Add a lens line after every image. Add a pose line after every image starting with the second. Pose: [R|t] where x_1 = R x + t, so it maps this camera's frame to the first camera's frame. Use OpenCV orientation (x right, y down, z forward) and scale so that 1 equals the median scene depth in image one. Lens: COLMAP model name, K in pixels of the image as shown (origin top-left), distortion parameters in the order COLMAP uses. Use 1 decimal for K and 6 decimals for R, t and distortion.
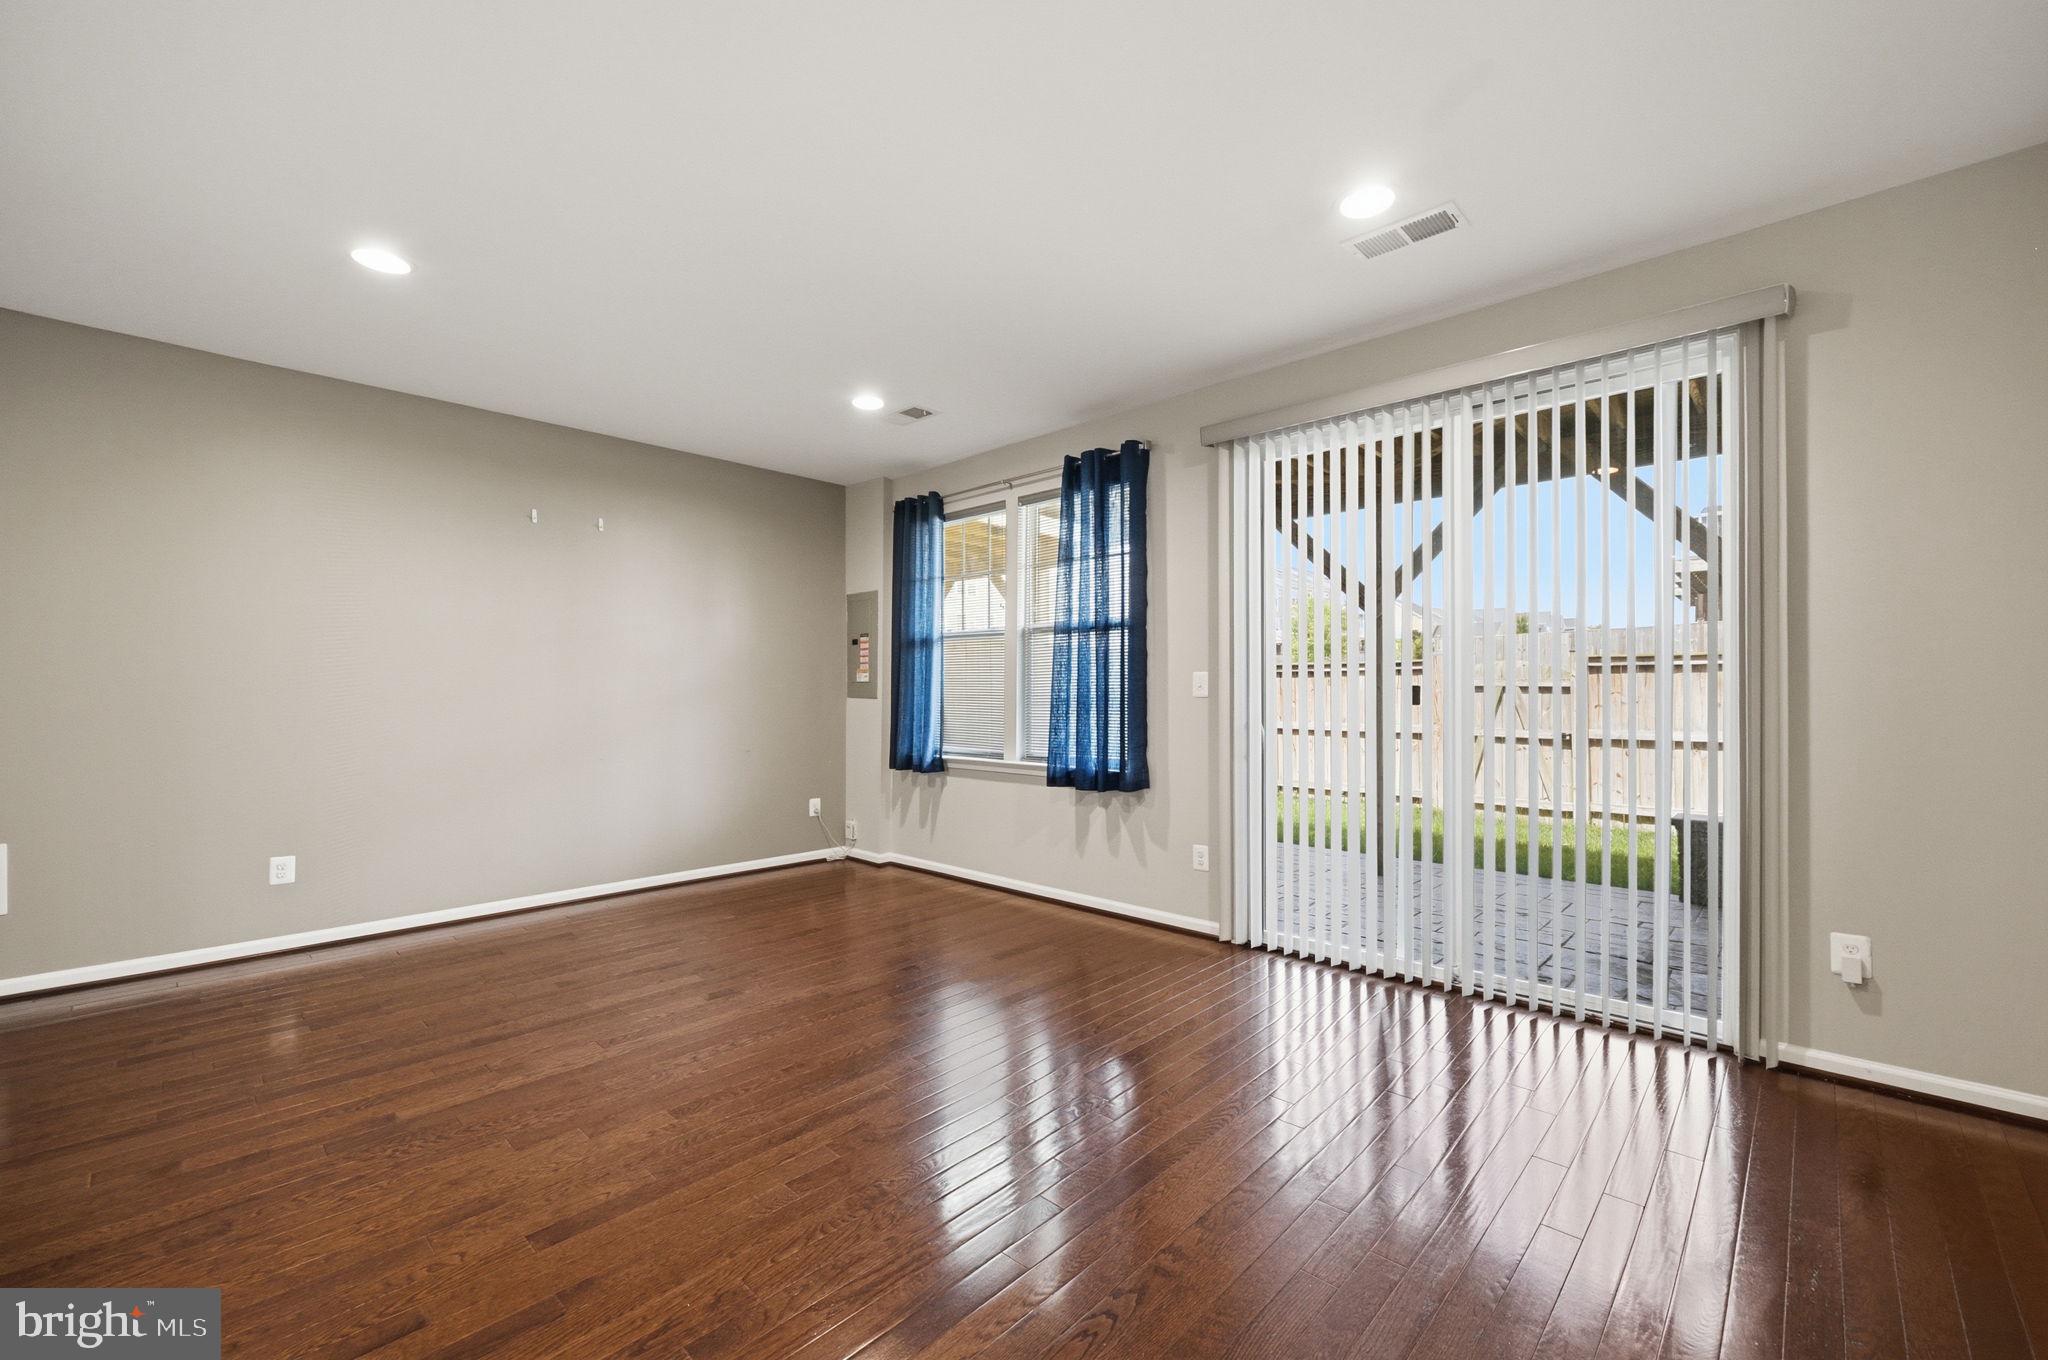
lens RADIAL K [[830.4, 0, 1038.2], [0, 830.4, 685.6], [0, 0, 1]] dist [-0.001699, -0.000104]
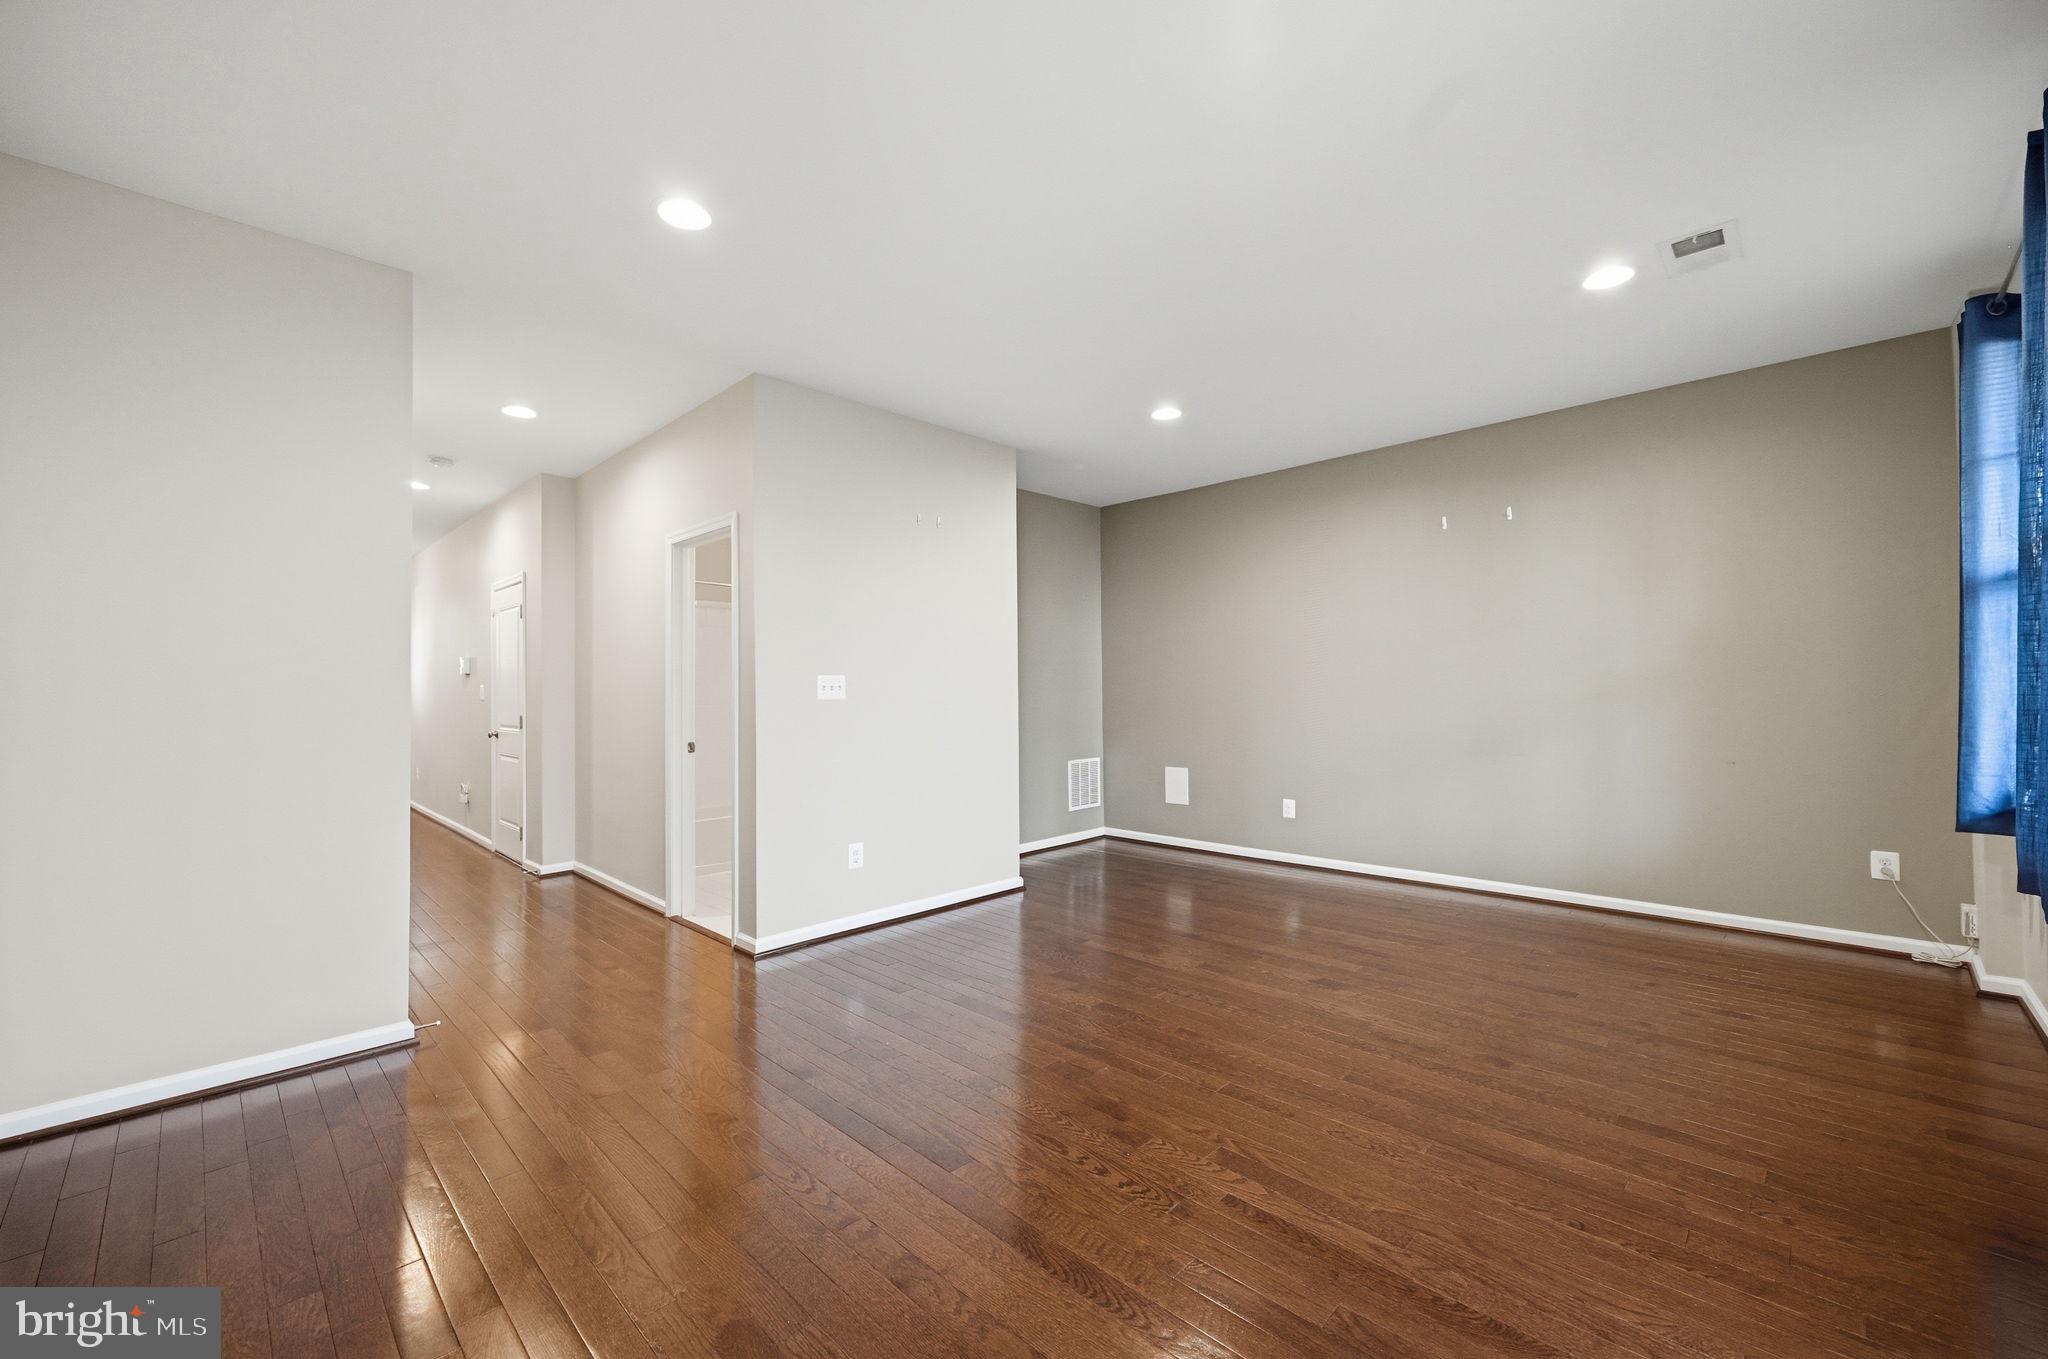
lens RADIAL K [[830.4, 0, 1038.4], [0, 830.4, 686.7], [0, 0, 1]] dist [-0.001699, -0.000104]
pose [[-0.030579, -0.000828, -0.999532, 0.580319], [0.023576, 0.999721, -0.001550, -0.003531], [0.999254, -0.023612, -0.030551, 0.596976]]
